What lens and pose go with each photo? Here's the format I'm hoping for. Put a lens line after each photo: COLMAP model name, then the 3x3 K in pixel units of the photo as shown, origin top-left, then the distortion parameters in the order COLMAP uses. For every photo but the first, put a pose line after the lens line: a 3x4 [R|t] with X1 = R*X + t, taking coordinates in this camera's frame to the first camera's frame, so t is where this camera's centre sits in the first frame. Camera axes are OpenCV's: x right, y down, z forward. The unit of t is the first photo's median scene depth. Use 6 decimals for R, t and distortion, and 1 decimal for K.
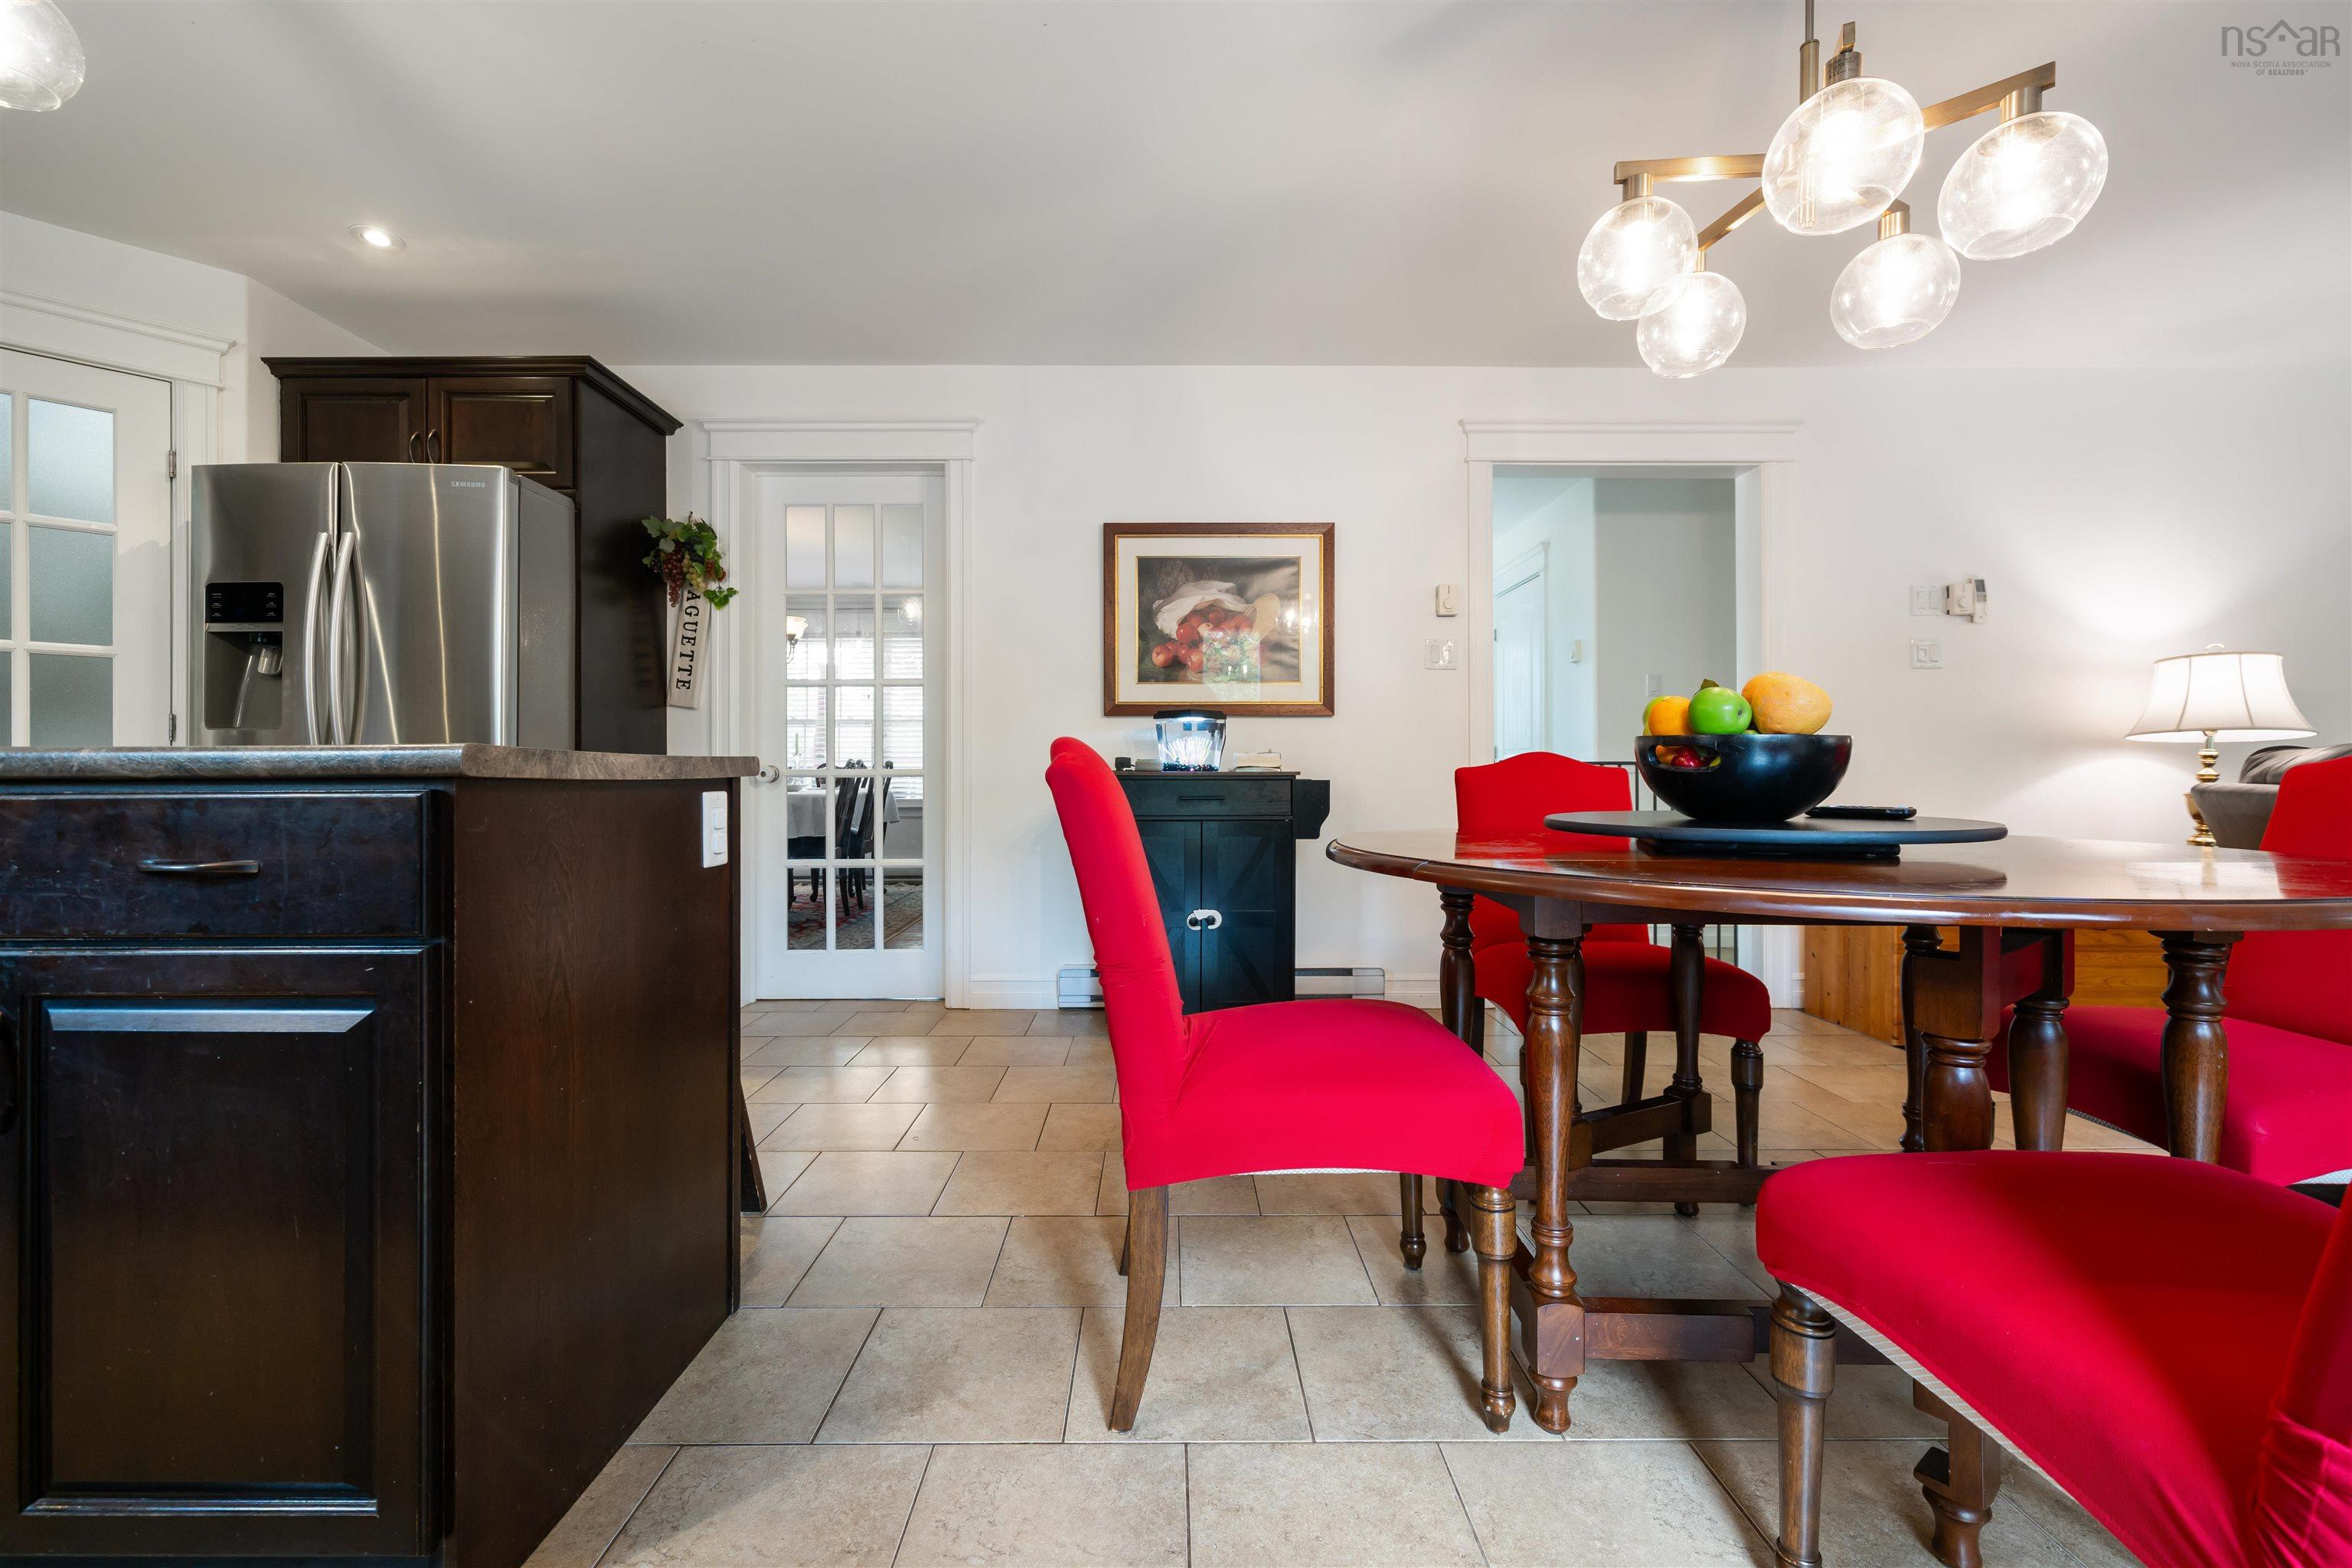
lens RADIAL K [[972.9, 0, 1171.6], [0, 972.9, 776.6], [0, 0, 1]] dist [-0.000861, -0.000956]
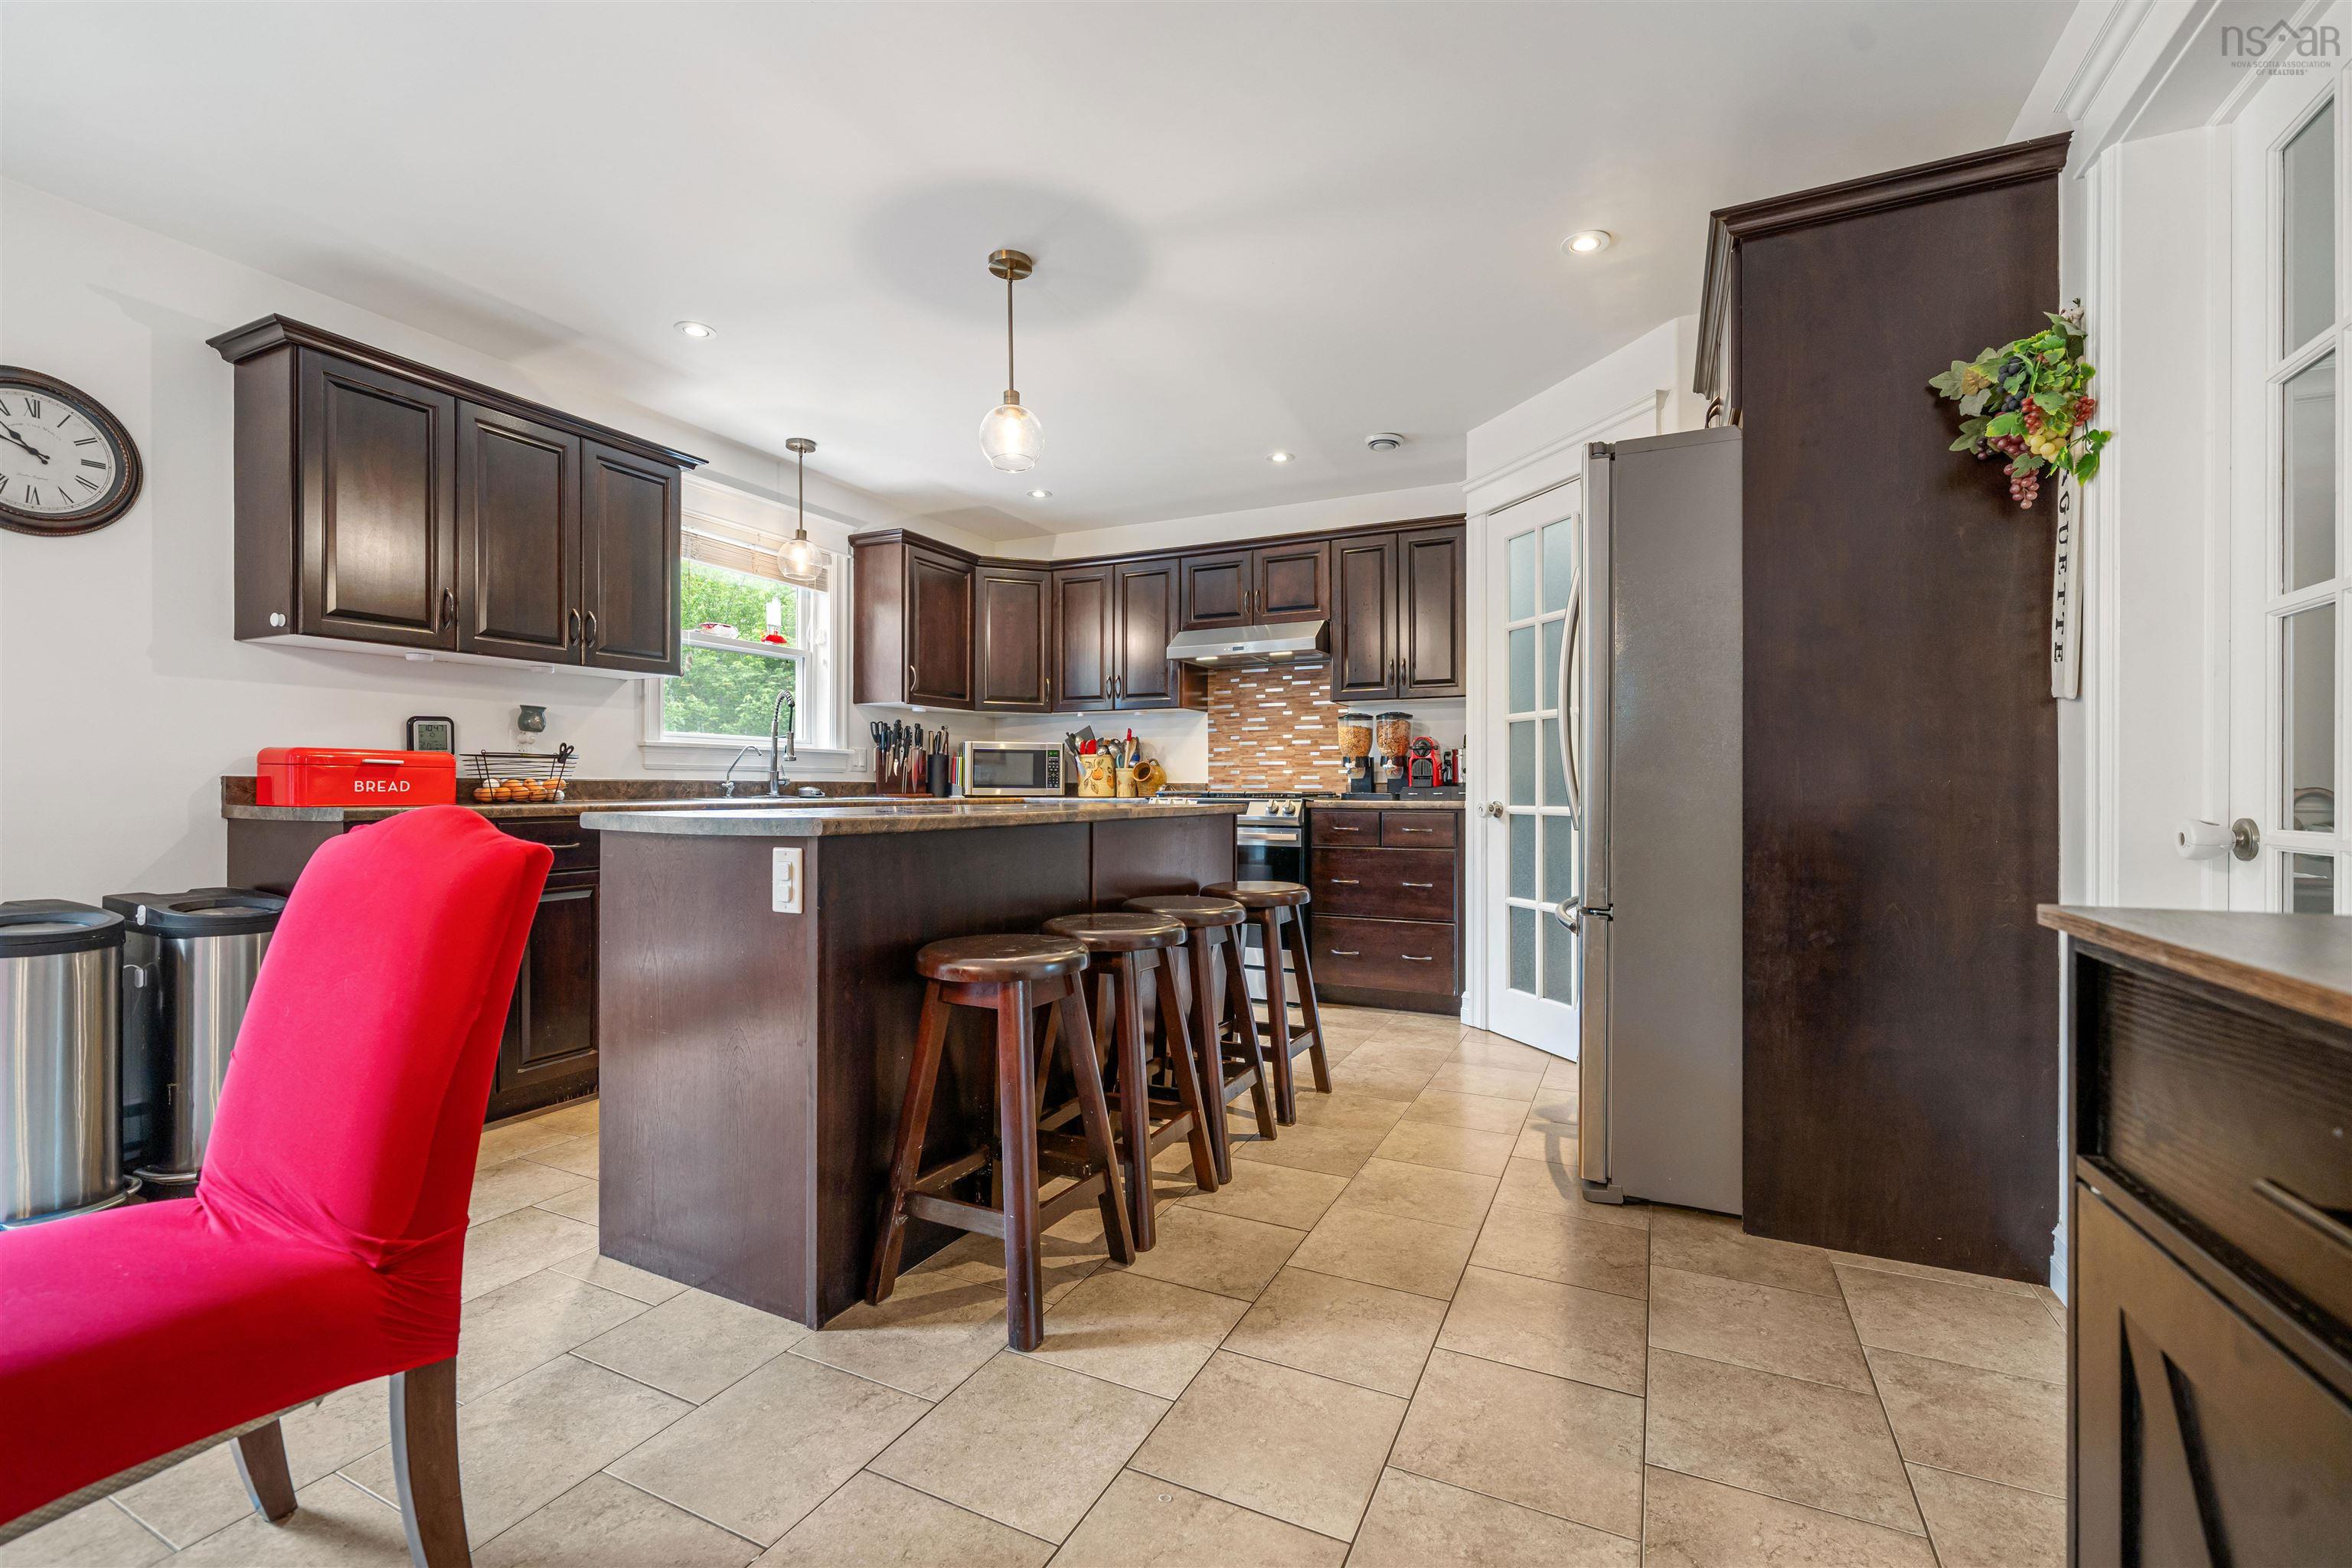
lens RADIAL K [[994.9, 0, 1173.0], [0, 994.9, 783.7], [0, 0, 1]] dist [0.001334, -0.001218]
pose [[-0.446663, -0.003788, -0.894694, 0.192204], [-0.001730, 0.999993, -0.003370, -0.028744], [0.894700, 0.000043, -0.446667, 0.966136]]
